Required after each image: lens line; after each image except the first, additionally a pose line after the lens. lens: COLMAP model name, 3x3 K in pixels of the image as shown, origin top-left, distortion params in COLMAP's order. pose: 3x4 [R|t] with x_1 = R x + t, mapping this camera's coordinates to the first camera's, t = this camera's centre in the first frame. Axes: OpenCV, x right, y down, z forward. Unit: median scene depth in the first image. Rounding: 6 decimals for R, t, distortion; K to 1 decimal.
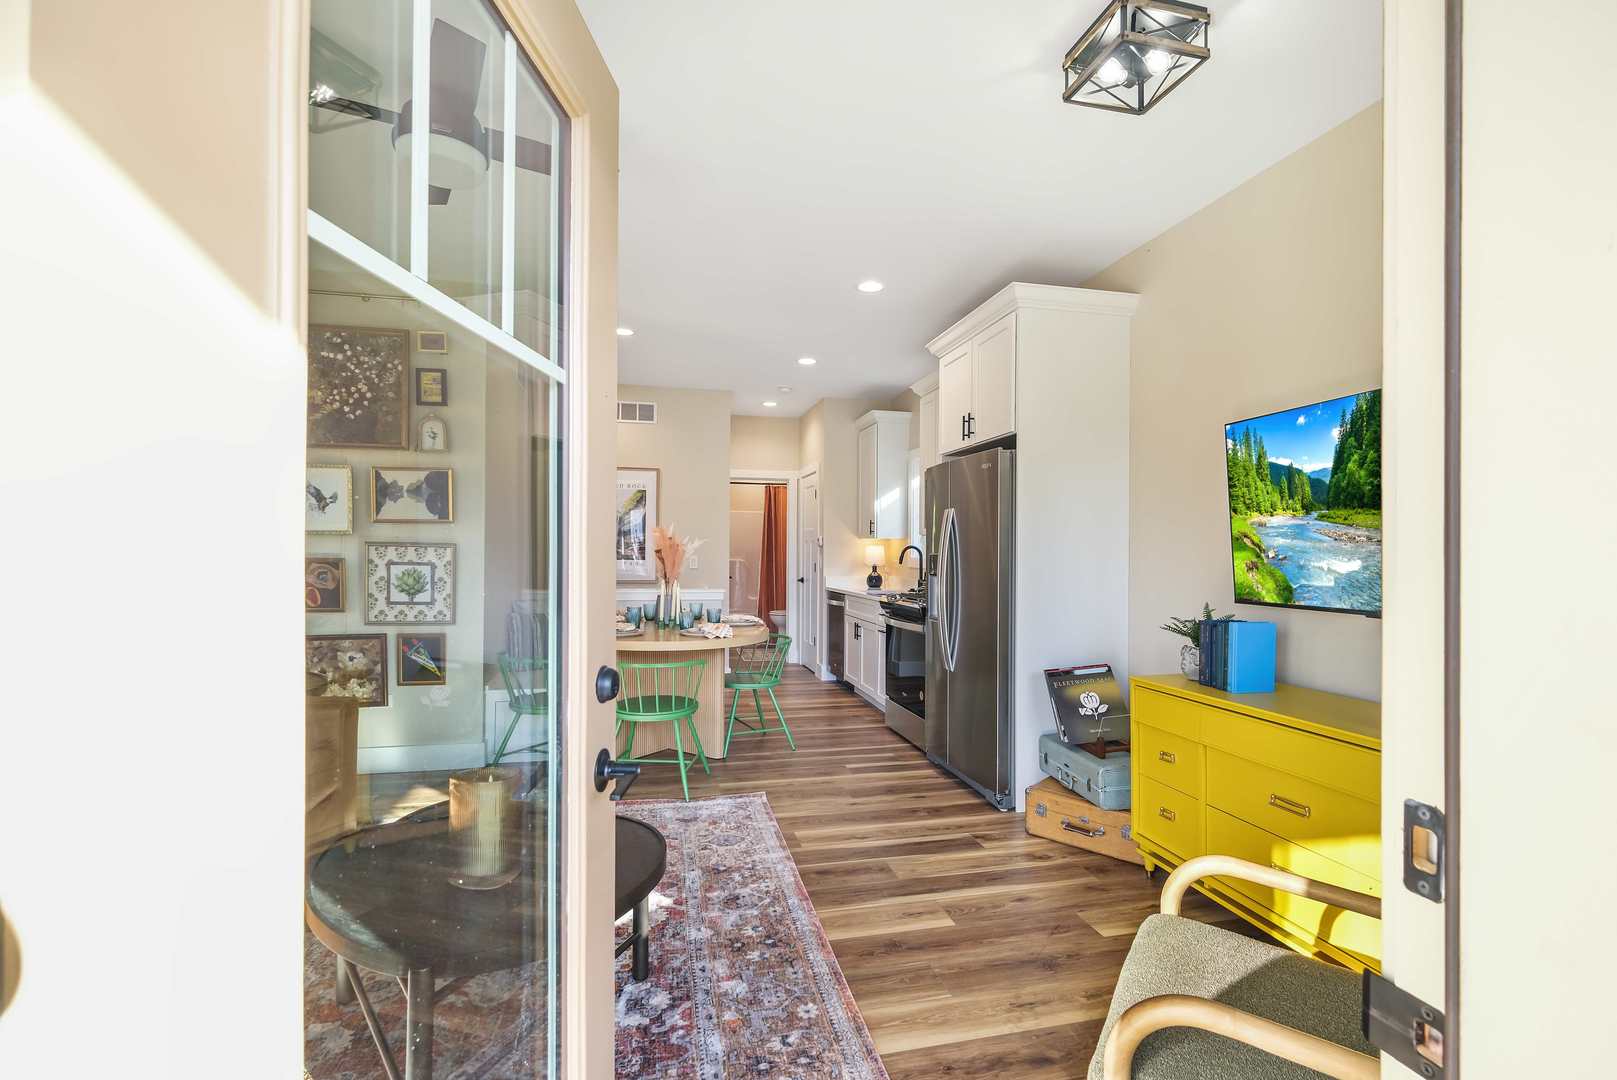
lens RADIAL K [[729.3, 0, 805.4], [0, 729.3, 549.4], [0, 0, 1]] dist [0.001150, 0.000129]
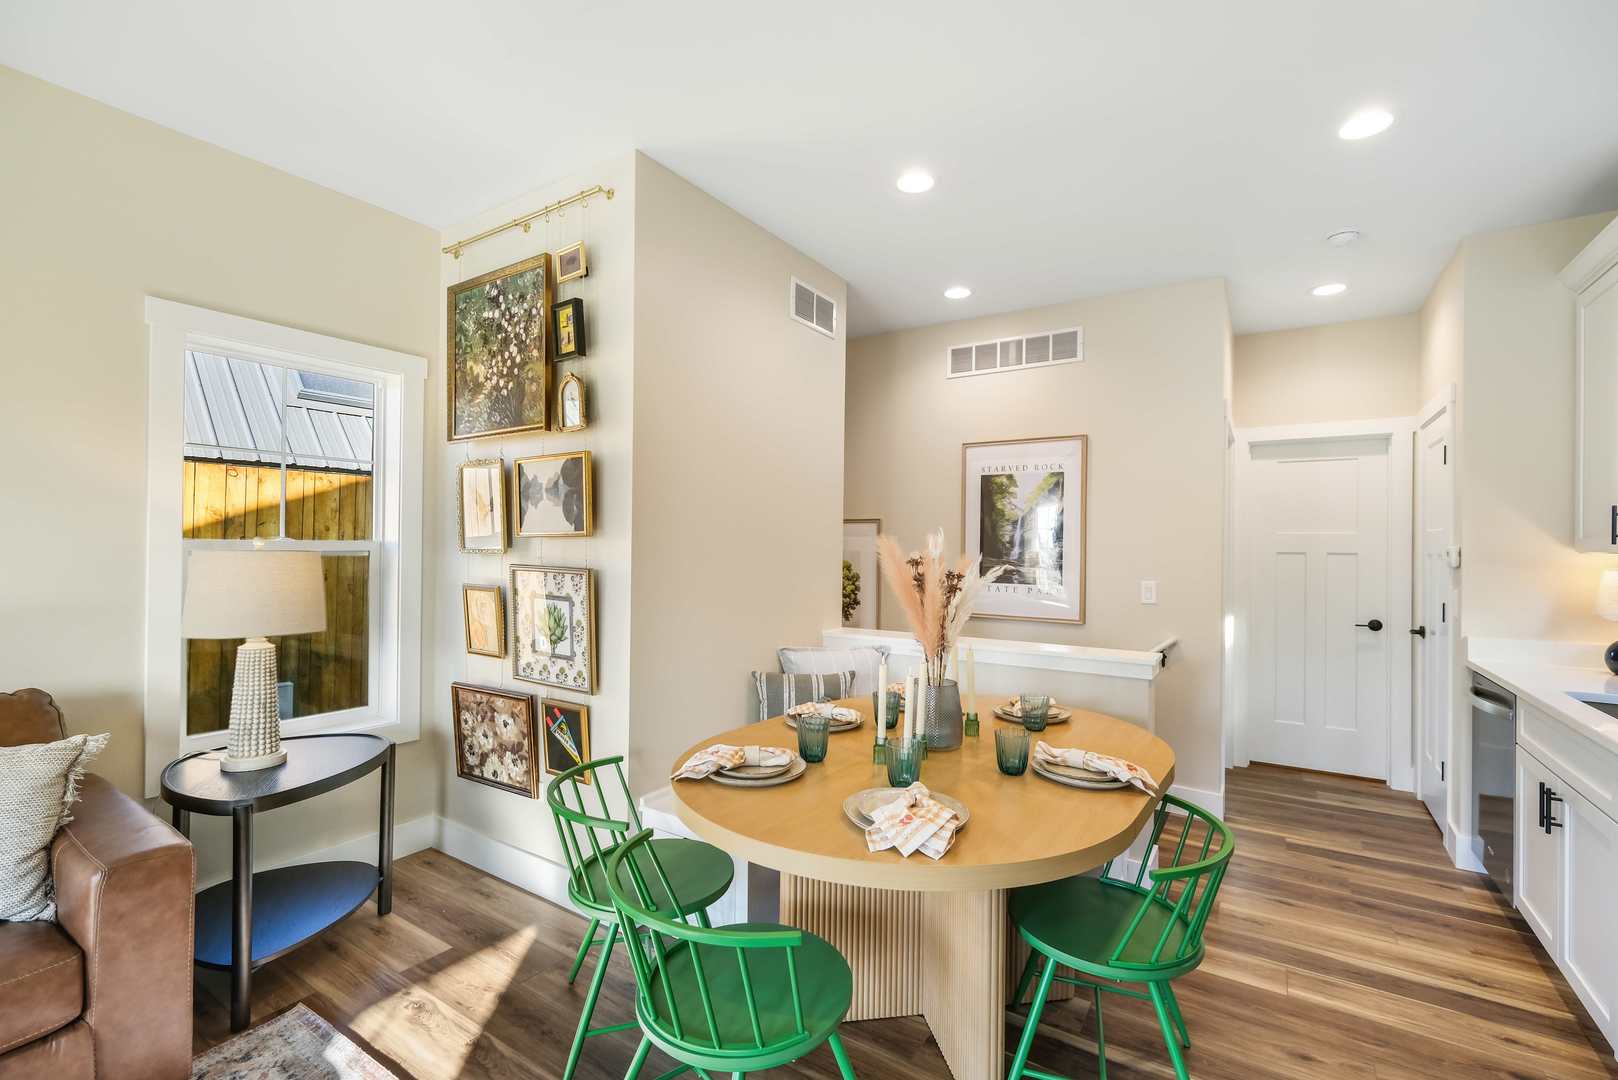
lens RADIAL K [[717.3, 0, 812.5], [0, 717.3, 538.6], [0, 0, 1]] dist [-0.000927, 0.000473]
pose [[0.700161, -0.005097, -0.713967, 0.105214], [-0.004794, 0.999918, -0.011840, -0.028529], [0.713969, 0.011713, 0.700079, 0.717604]]
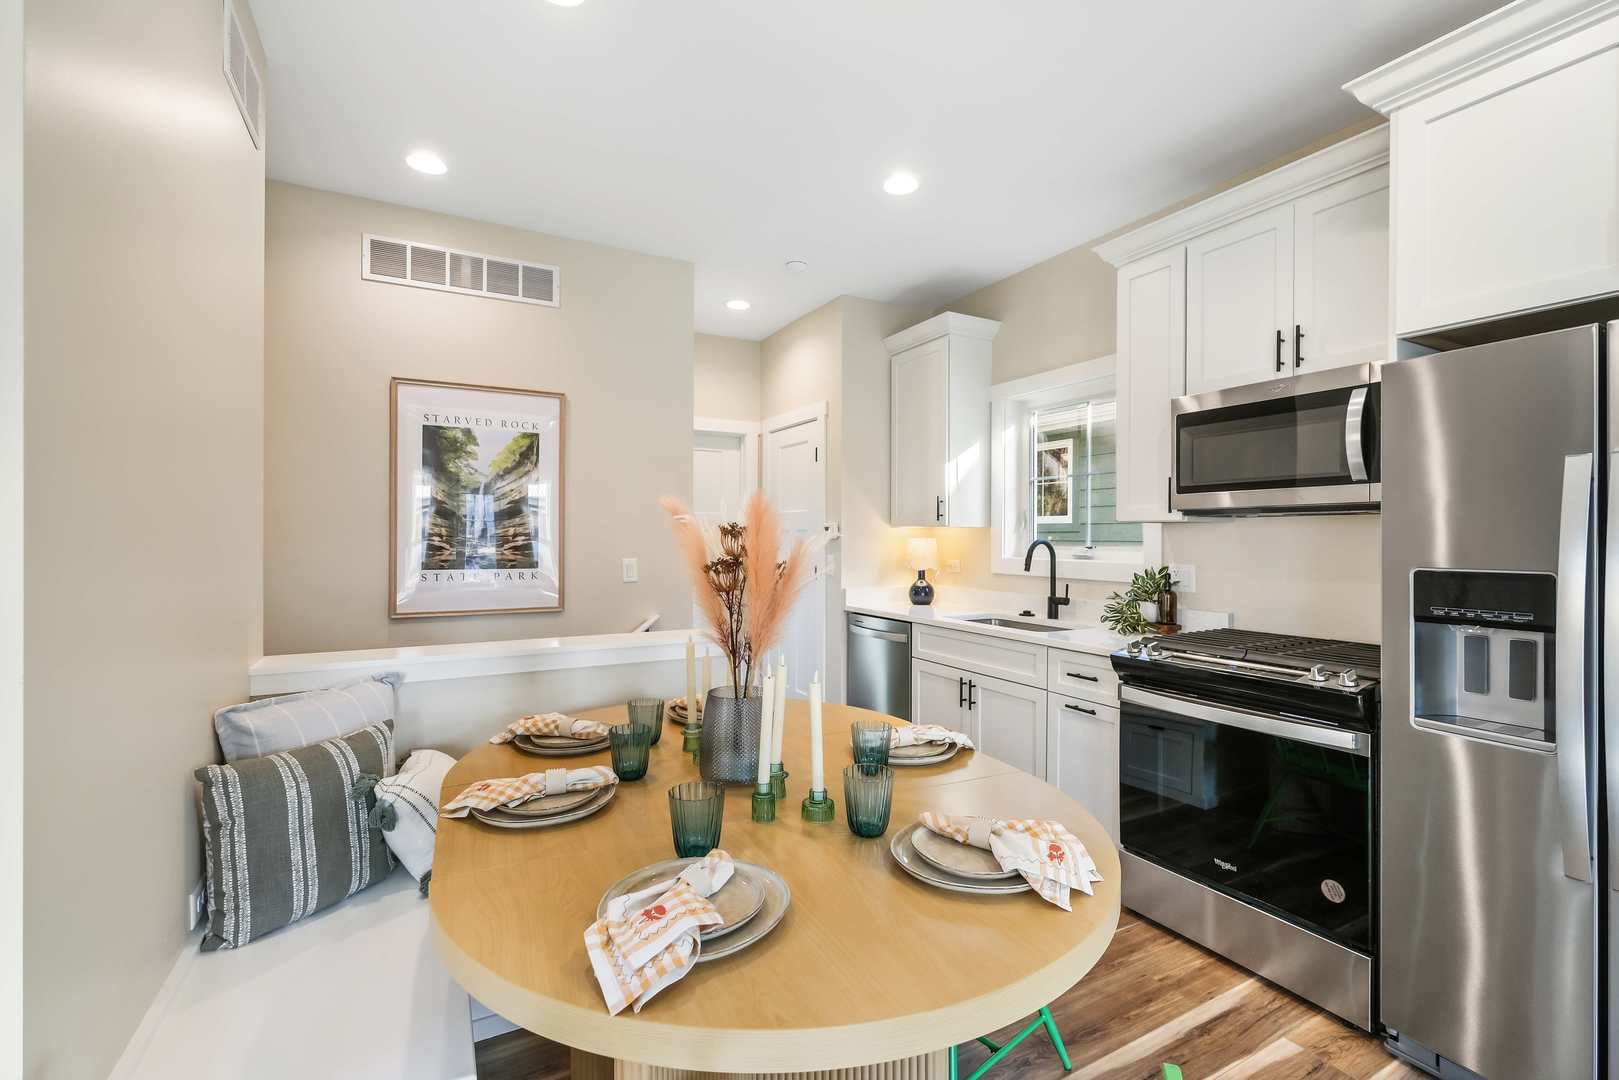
lens RADIAL K [[707.6, 0, 809.5], [0, 707.6, 540.0], [0, 0, 1]] dist [-0.001235, -0.000116]
pose [[0.959829, -0.005221, 0.280536, -0.293463], [0.003068, 0.999962, 0.008112, -0.014965], [-0.280567, -0.006925, 0.959809, 0.775674]]
